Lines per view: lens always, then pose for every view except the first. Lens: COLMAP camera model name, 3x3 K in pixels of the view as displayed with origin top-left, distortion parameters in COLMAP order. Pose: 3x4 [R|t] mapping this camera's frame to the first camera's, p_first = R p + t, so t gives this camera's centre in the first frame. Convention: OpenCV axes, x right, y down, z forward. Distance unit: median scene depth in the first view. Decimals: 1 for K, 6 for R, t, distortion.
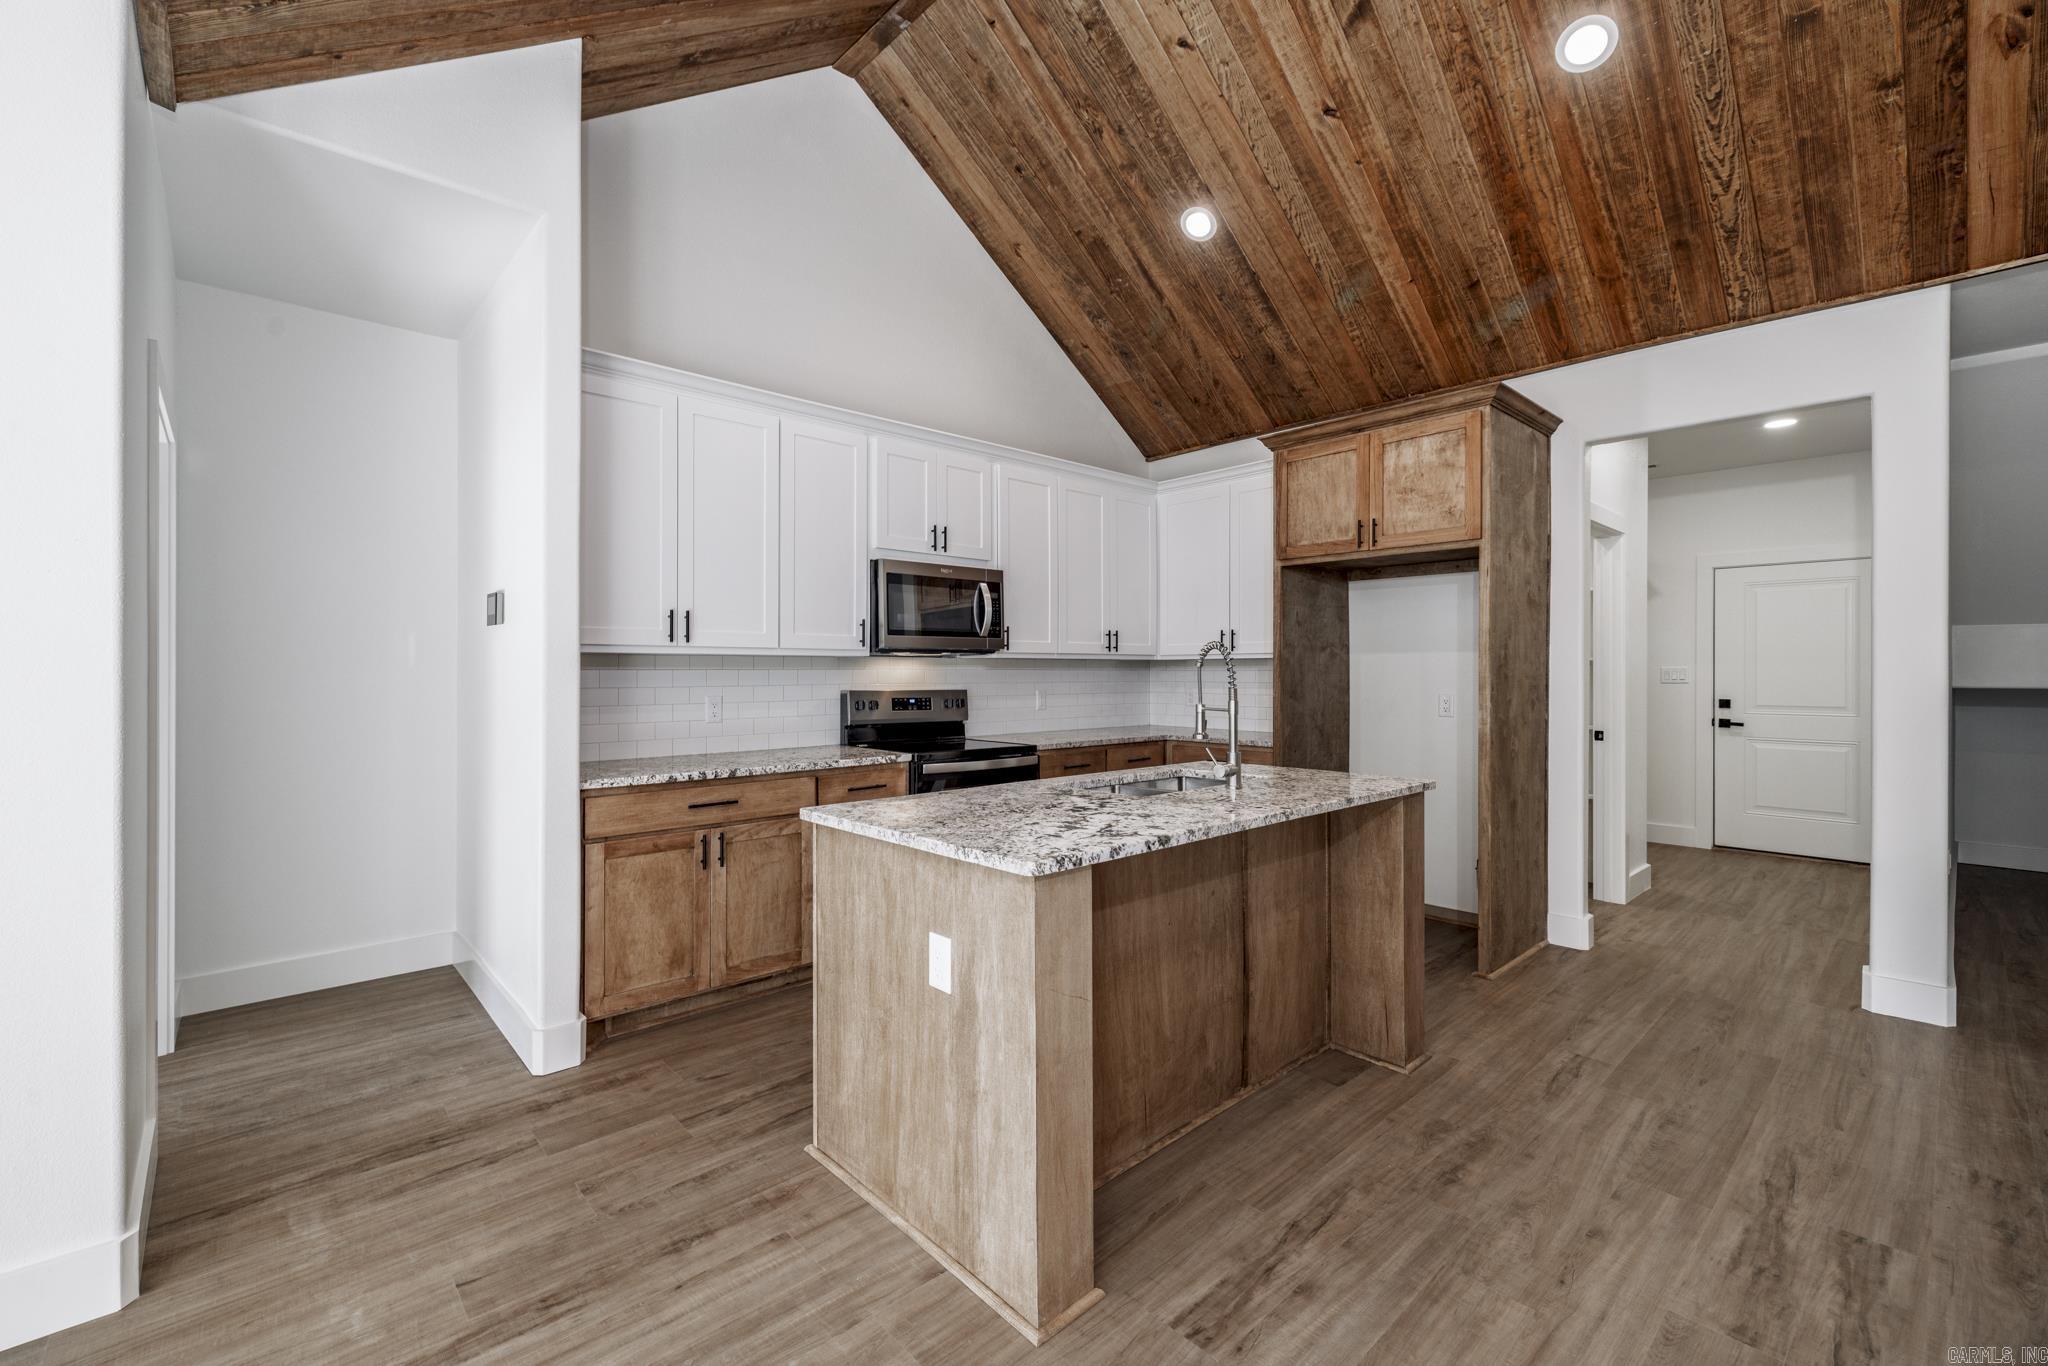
lens RADIAL K [[862.4, 0, 1009.6], [0, 862.4, 662.4], [0, 0, 1]] dist [0.003938, -0.000527]
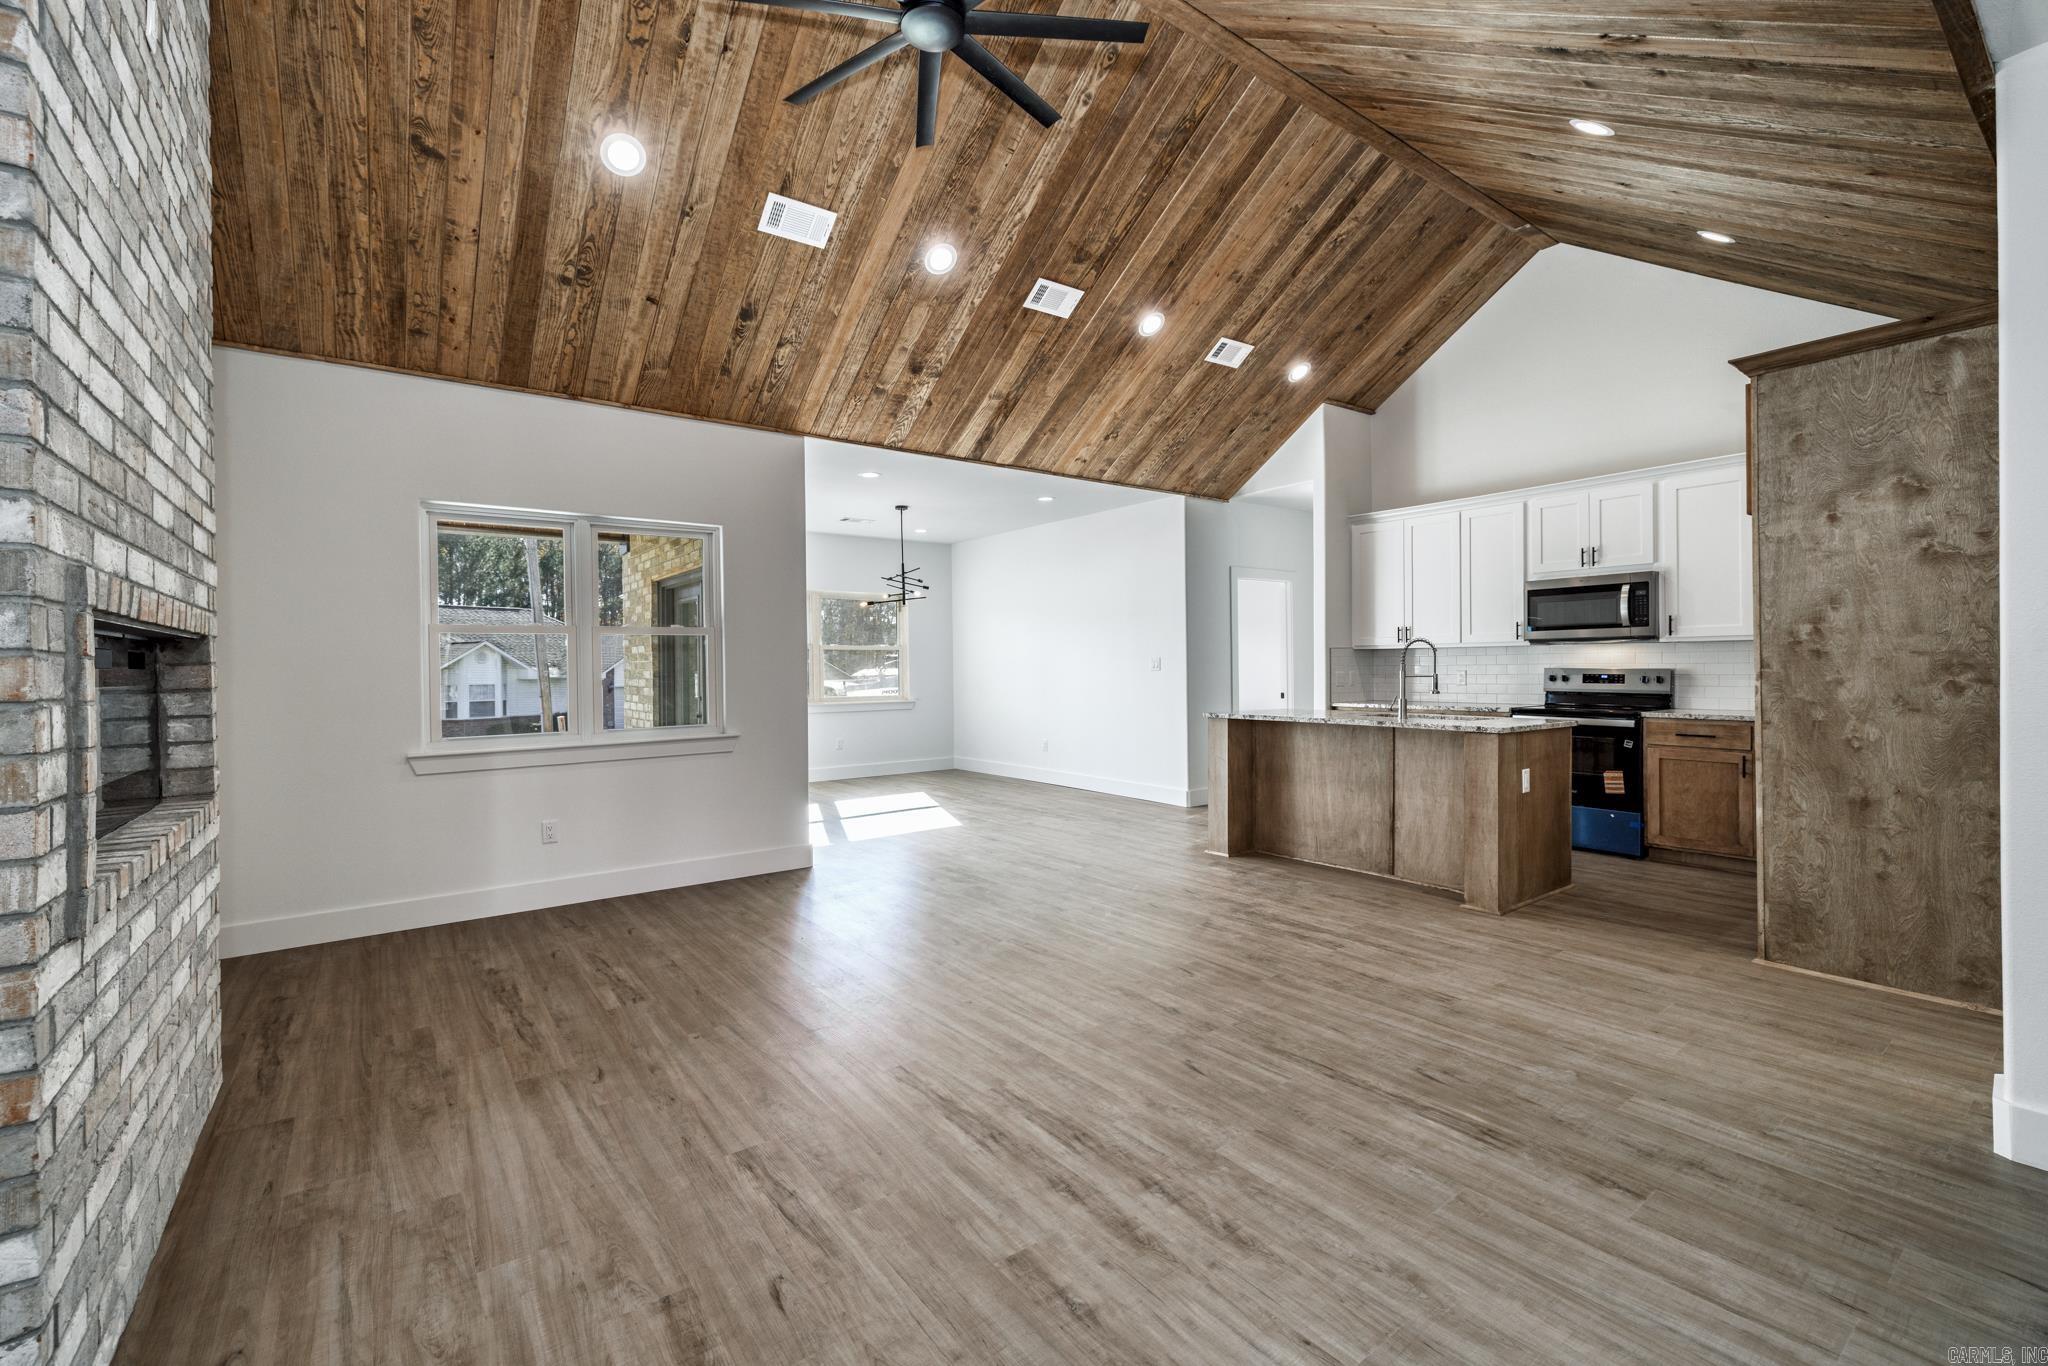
lens RADIAL K [[862.4, 0, 992.3], [0, 862.4, 660.0], [0, 0, 1]] dist [0.003938, -0.000527]
pose [[-0.113033, -0.006055, -0.993573, 1.703937], [0.018962, 0.999786, -0.008250, 0.015141], [0.993410, -0.019773, -0.112894, 0.264231]]
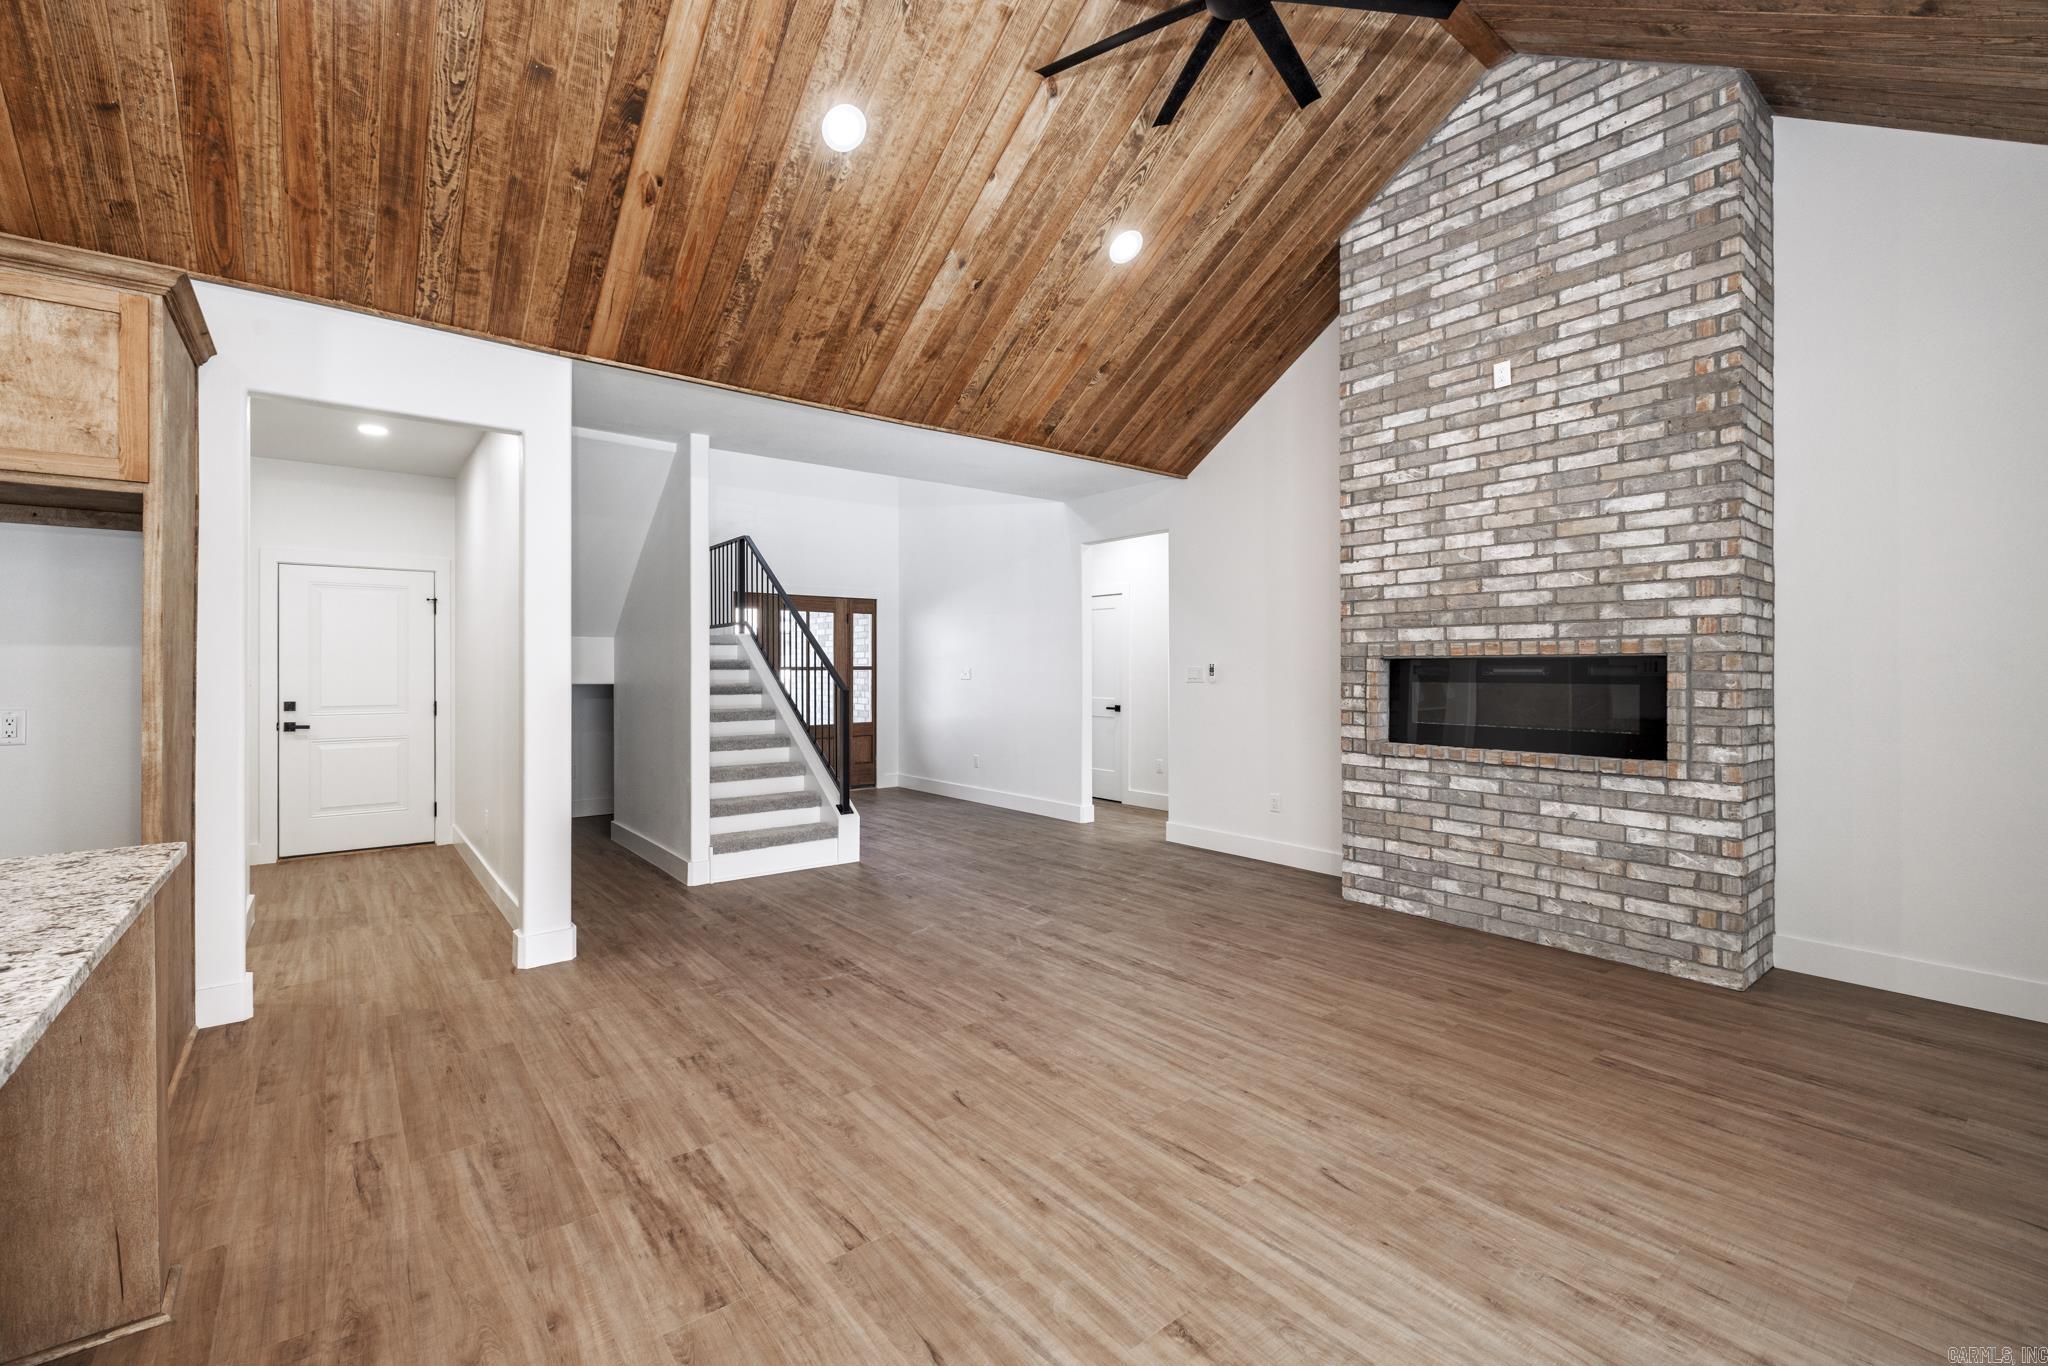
lens RADIAL K [[862.4, 0, 970.0], [0, 862.4, 667.4], [0, 0, 1]] dist [0.003938, -0.000527]
pose [[0.100732, 0.001292, 0.994913, -0.083590], [-0.007187, 0.999974, -0.000571, 0.000179], [-0.994888, -0.007093, 0.100739, 0.287136]]
